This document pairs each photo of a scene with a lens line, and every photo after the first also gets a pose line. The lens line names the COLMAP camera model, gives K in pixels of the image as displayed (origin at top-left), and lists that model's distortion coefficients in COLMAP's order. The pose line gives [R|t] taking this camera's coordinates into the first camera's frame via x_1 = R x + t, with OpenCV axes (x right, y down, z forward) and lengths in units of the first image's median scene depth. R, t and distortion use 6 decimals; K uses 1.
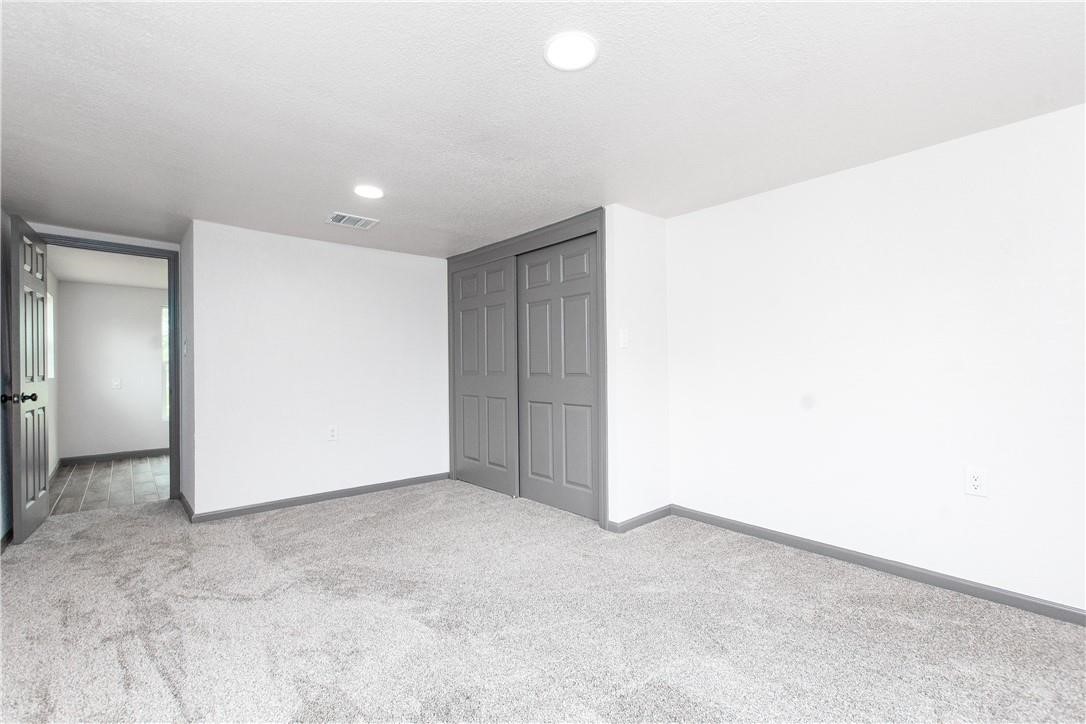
lens RADIAL K [[476.0, 0, 543.0], [0, 476.0, 362.0], [0, 0, 1]] dist [-0.000467, -0.000085]
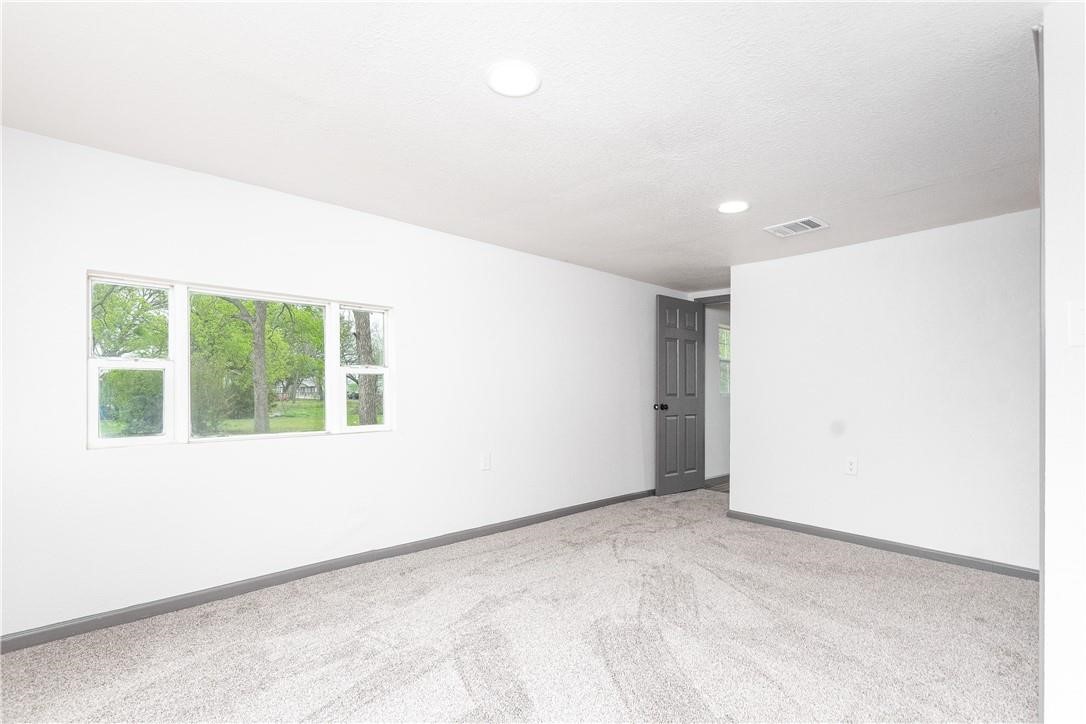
lens RADIAL K [[485.5, 0, 542.8], [0, 485.5, 388.8], [0, 0, 1]] dist [-0.000526, -0.000106]
pose [[0.031165, 0.000970, -0.999514, 0.611817], [-0.000970, 0.999999, 0.000940, 0.012190], [0.999514, 0.000940, 0.031166, 0.599310]]
